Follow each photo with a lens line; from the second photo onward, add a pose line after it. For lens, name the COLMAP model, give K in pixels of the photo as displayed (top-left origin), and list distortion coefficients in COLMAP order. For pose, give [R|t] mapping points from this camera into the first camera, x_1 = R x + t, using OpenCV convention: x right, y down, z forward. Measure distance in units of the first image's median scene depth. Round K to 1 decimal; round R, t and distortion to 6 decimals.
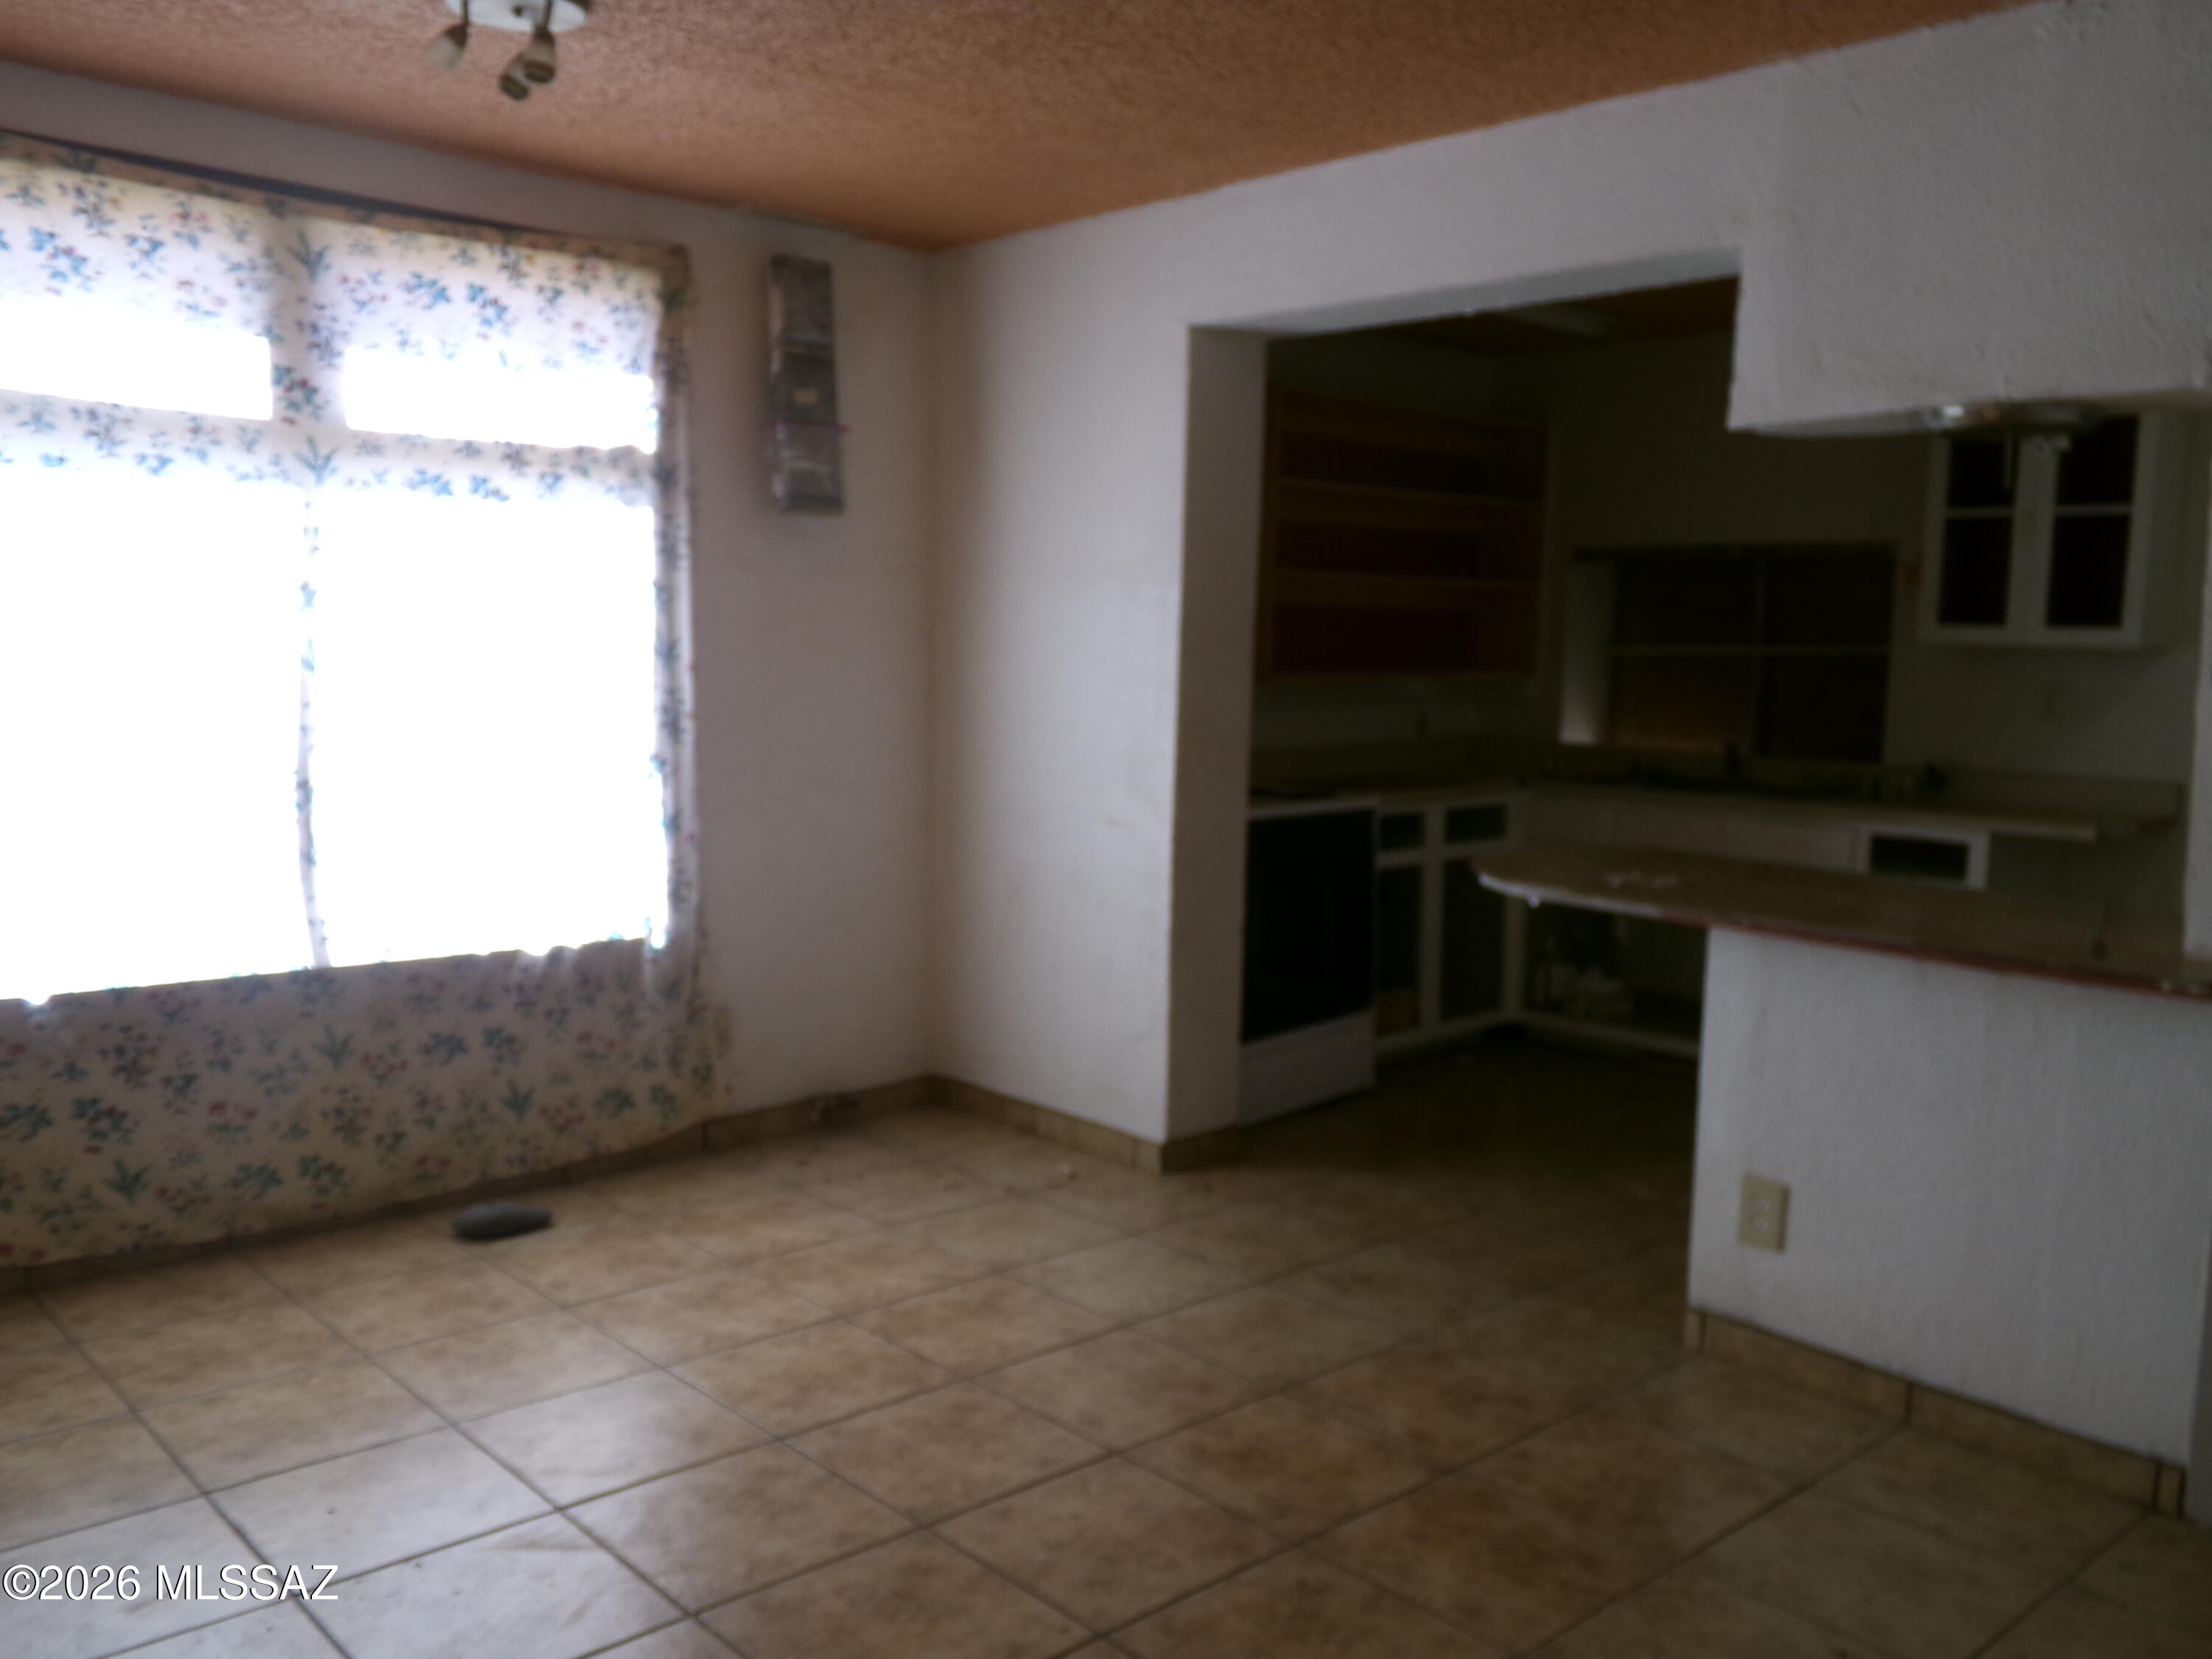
lens RADIAL K [[1807.5, 0, 1105.9], [0, 1807.5, 838.2], [0, 0, 1]] dist [0.001464, 0.005791]
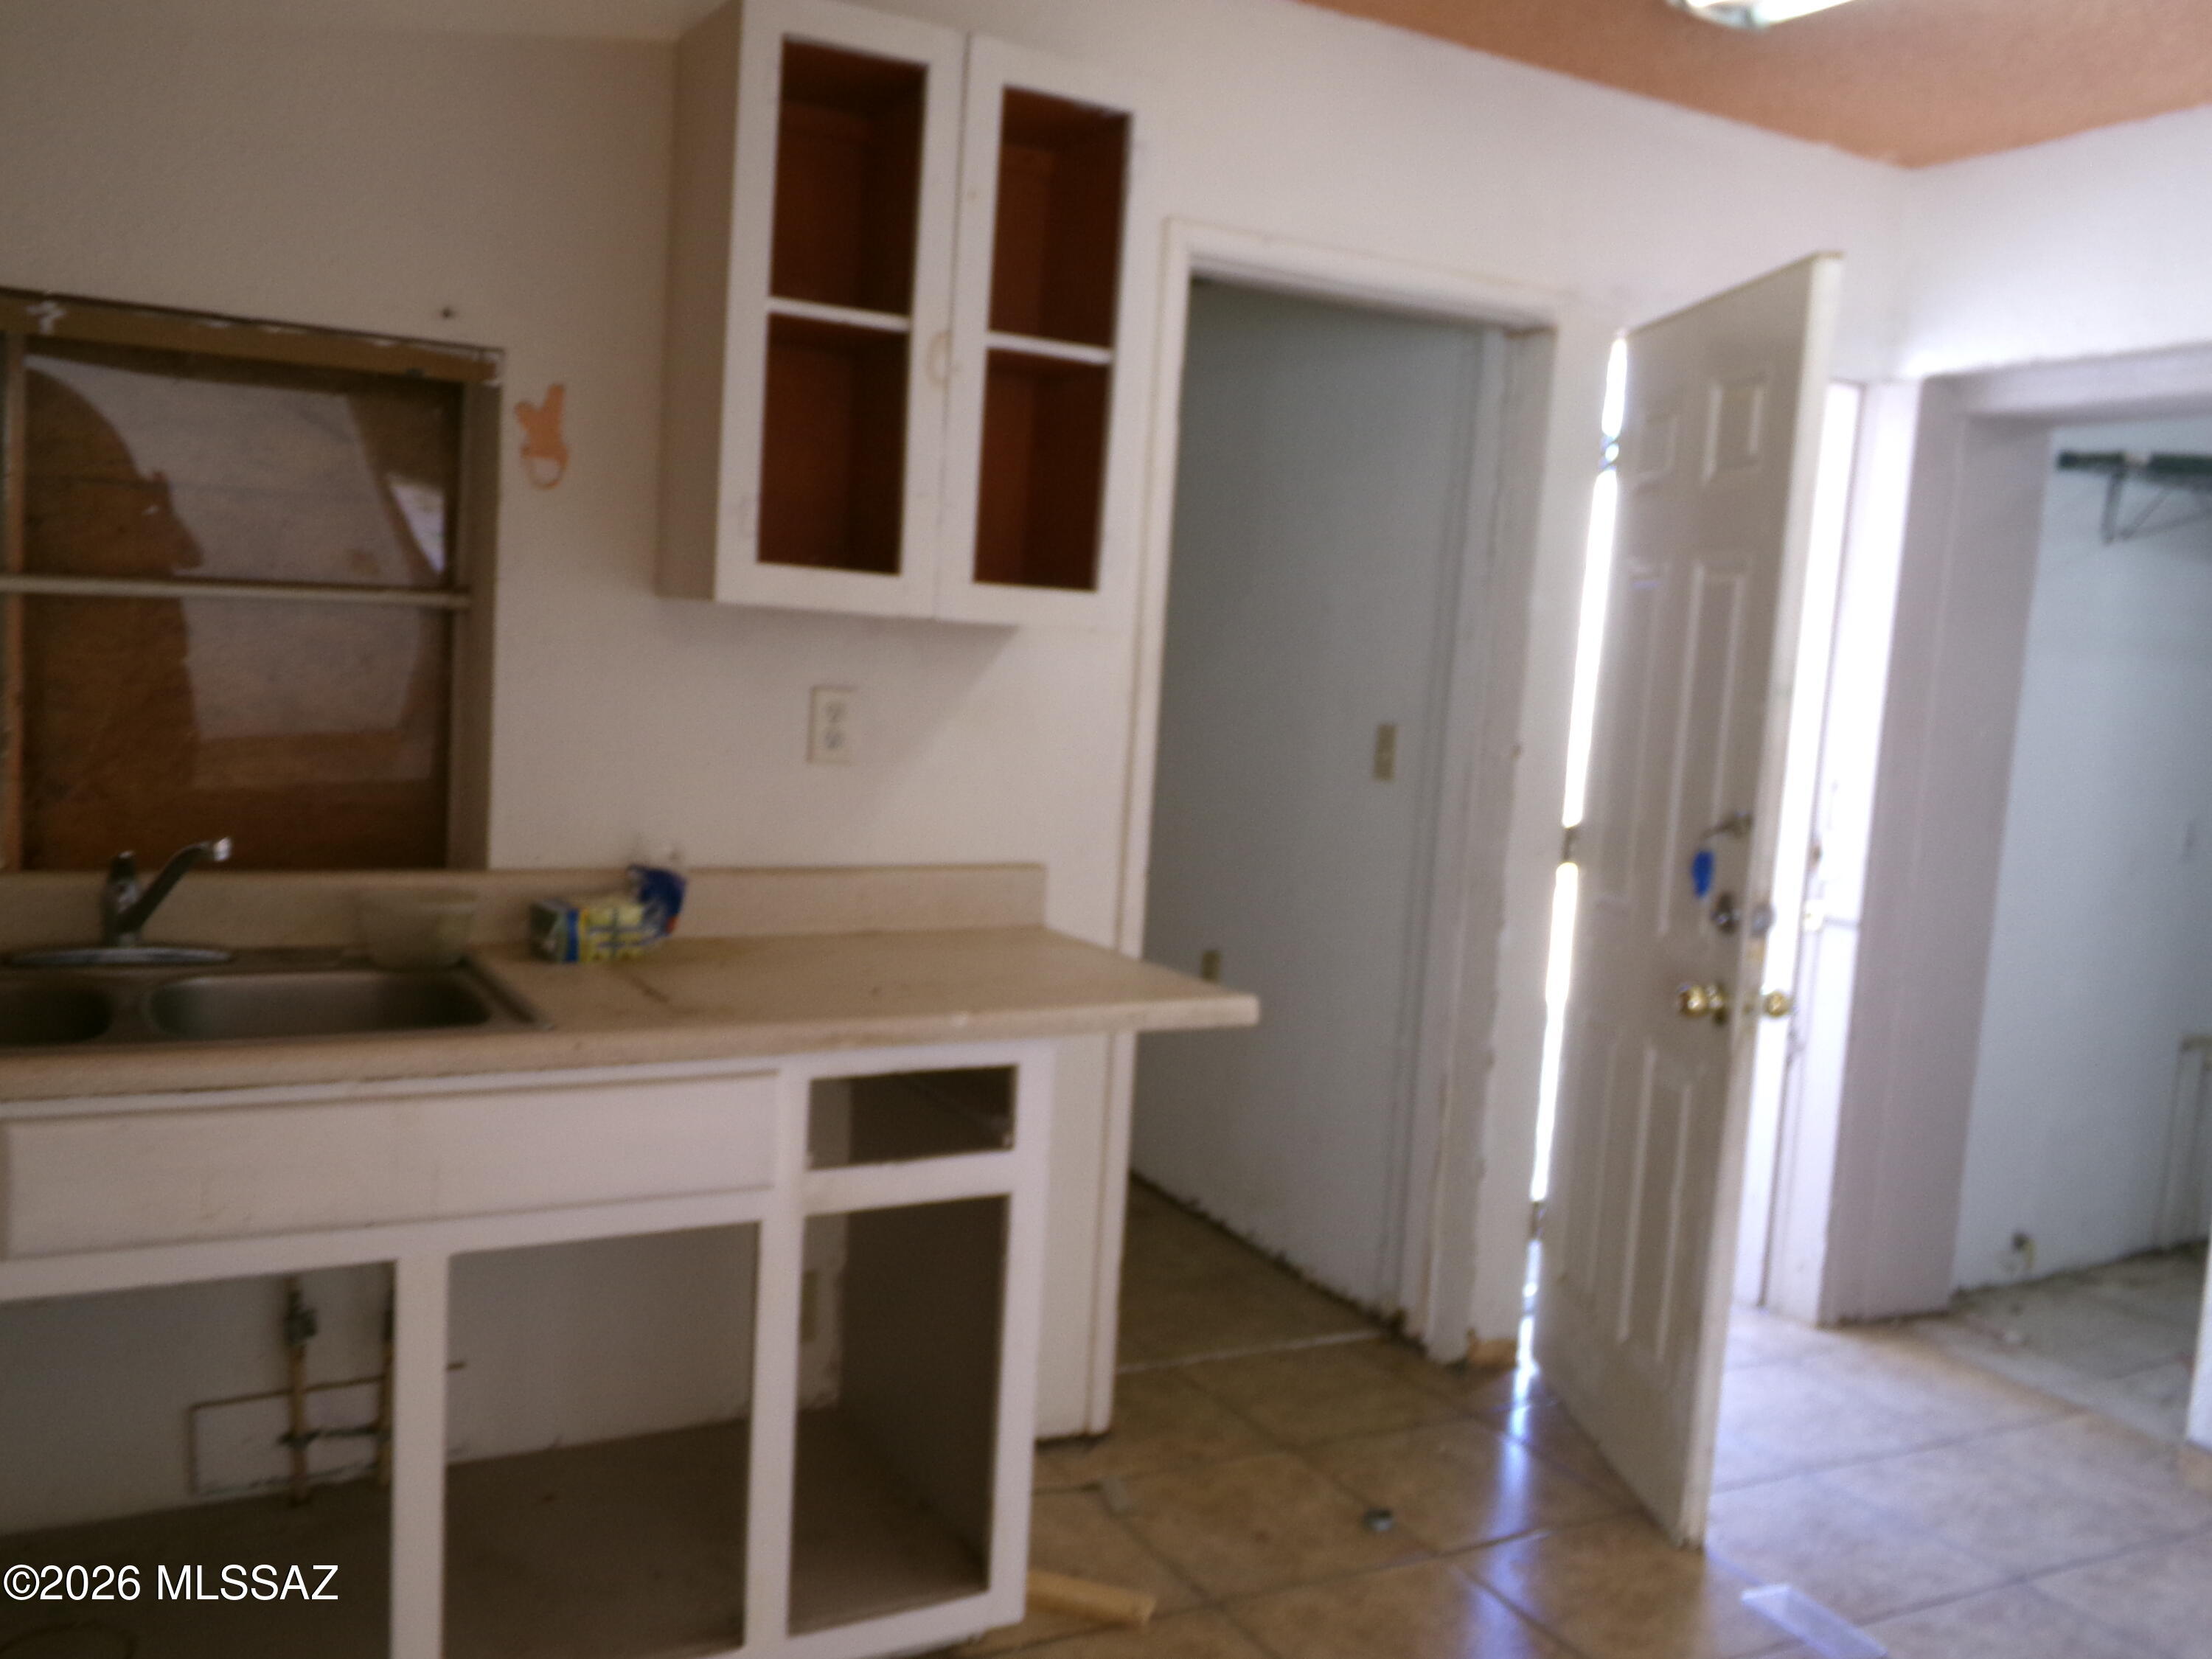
lens RADIAL K [[1818.9, 0, 1061.4], [0, 1818.9, 834.7], [0, 0, 1]] dist [0.046201, -0.110445]
pose [[0.262450, -0.111600, 0.958470, 0.067808], [0.052961, 0.993458, 0.101172, -0.138369], [-0.963491, 0.024209, 0.266644, 1.206462]]
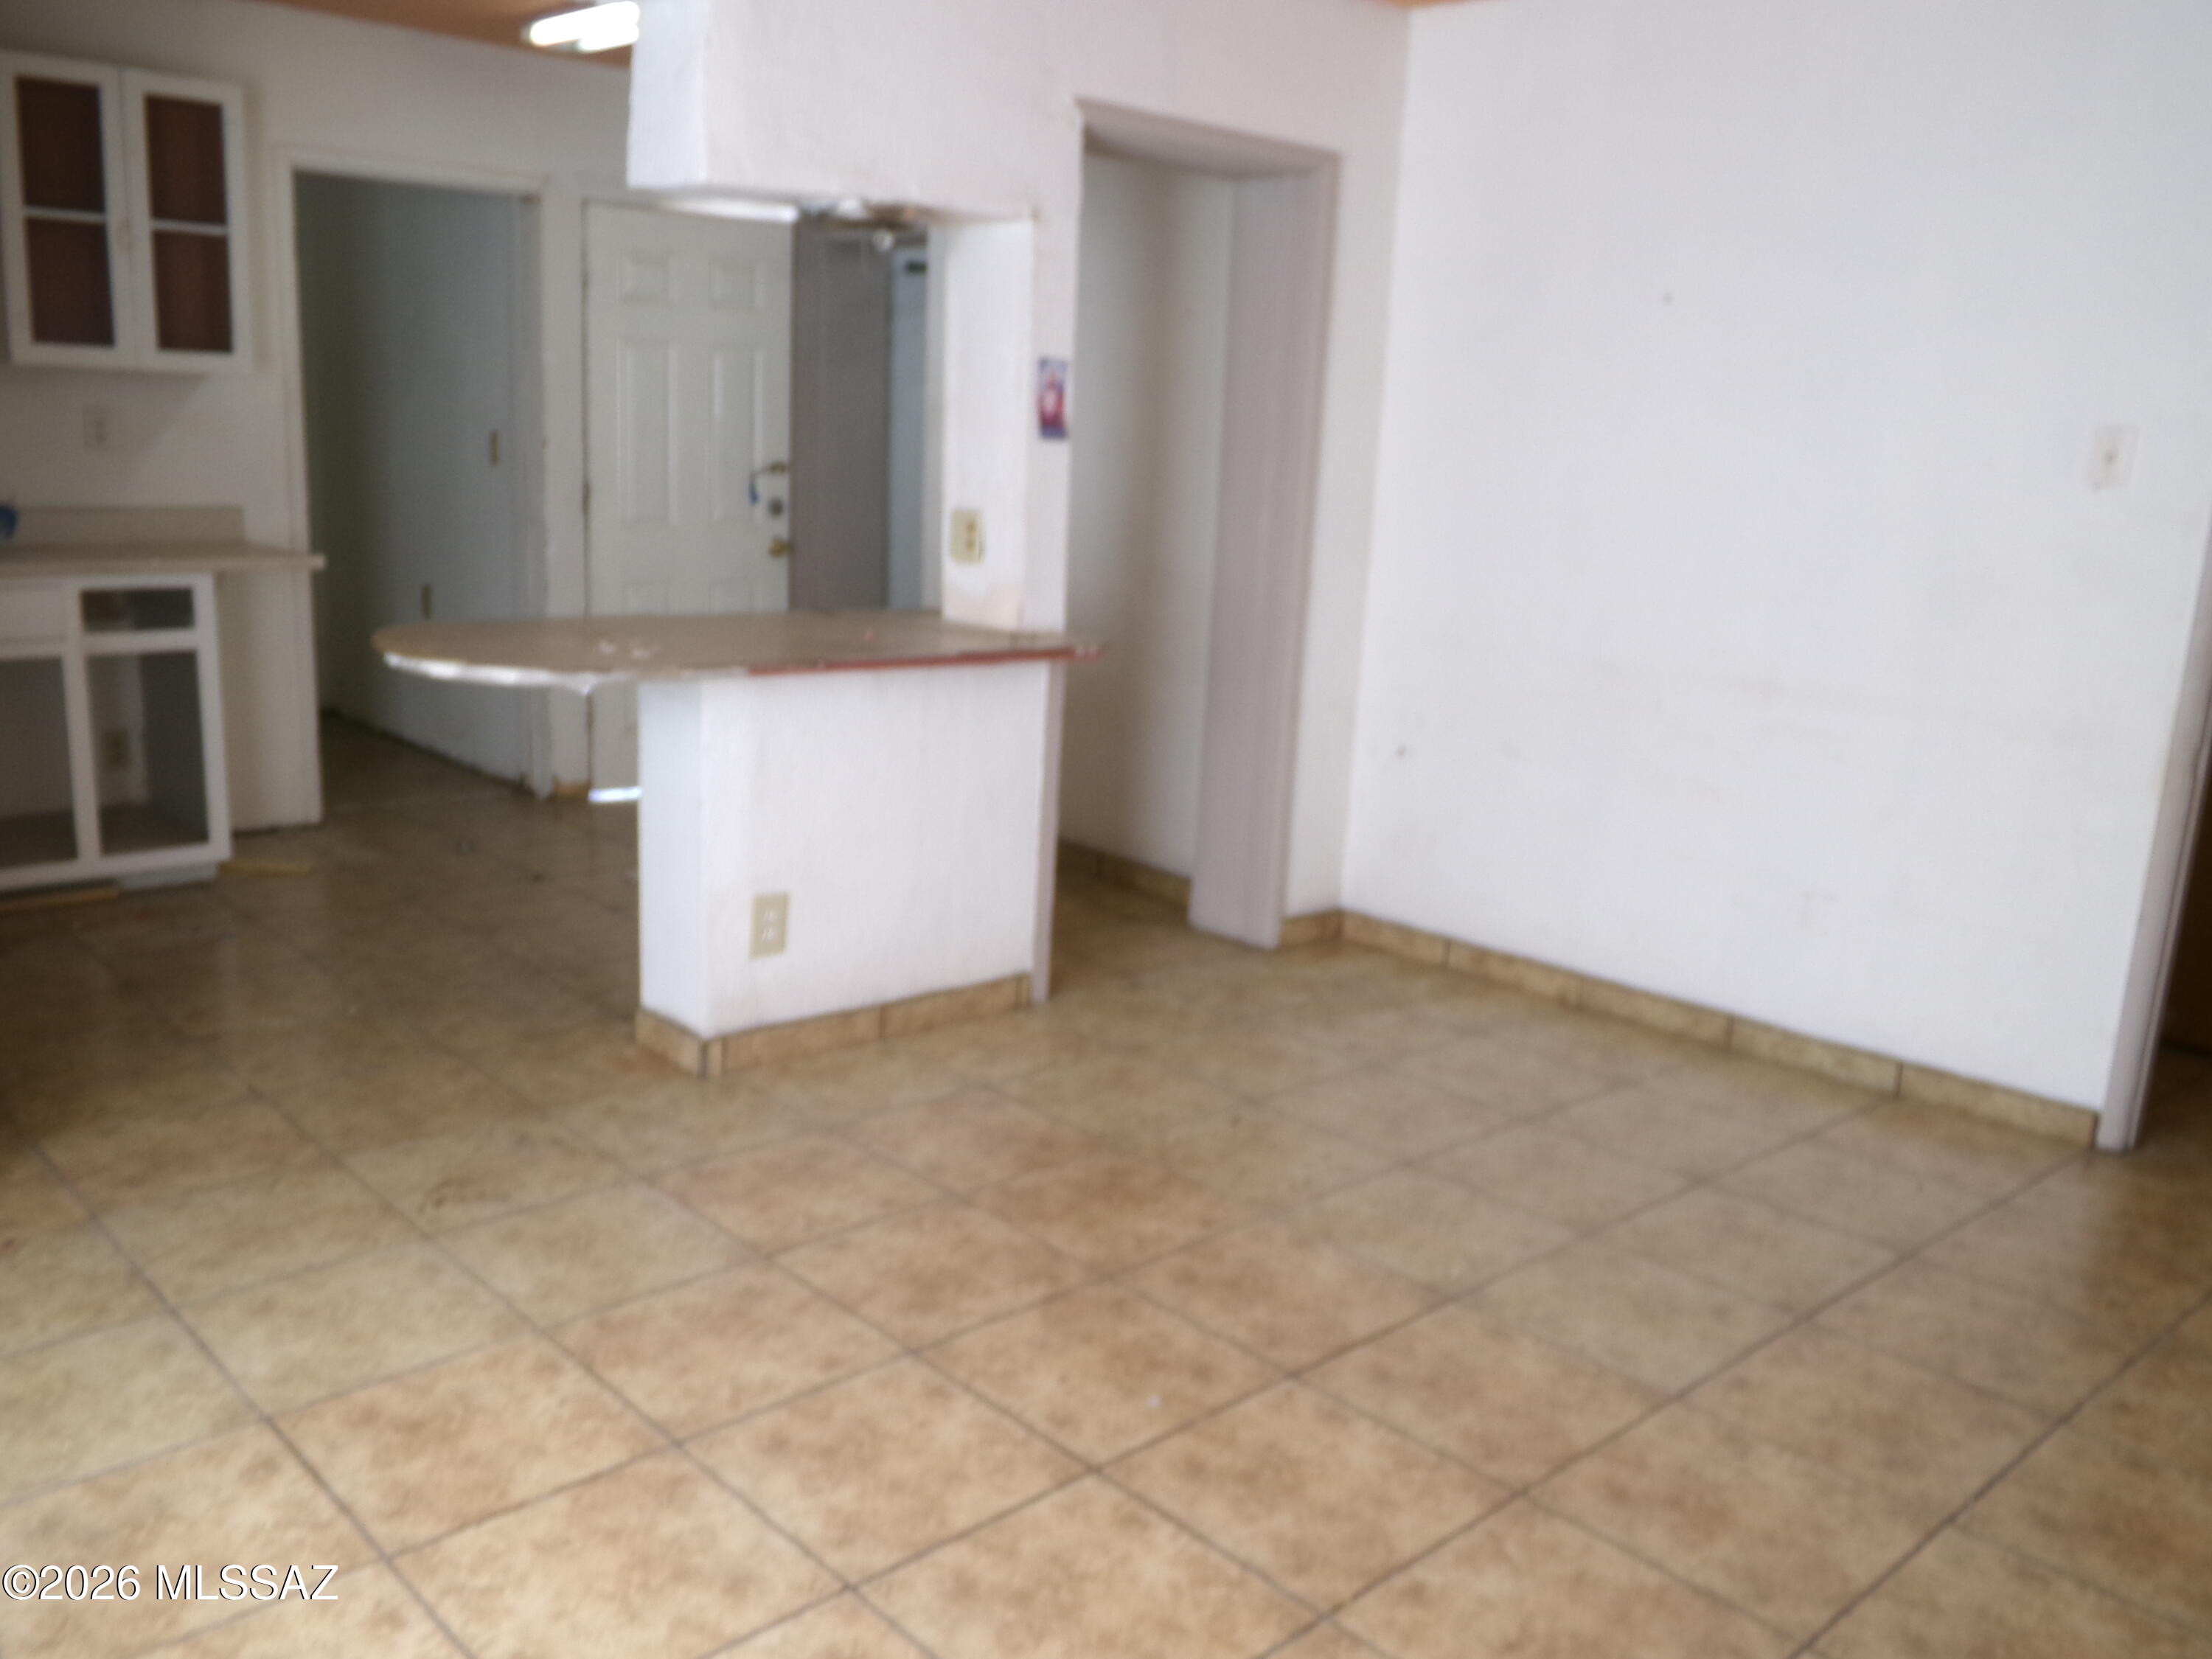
lens RADIAL K [[1818.9, 0, 1061.4], [0, 1818.9, 834.7], [0, 0, 1]] dist [0.046201, -0.110445]
pose [[0.012566, -0.244331, 0.969611, -0.665945], [0.067376, 0.967690, 0.242973, -0.101065], [-0.997649, 0.062275, 0.028622, 0.731640]]
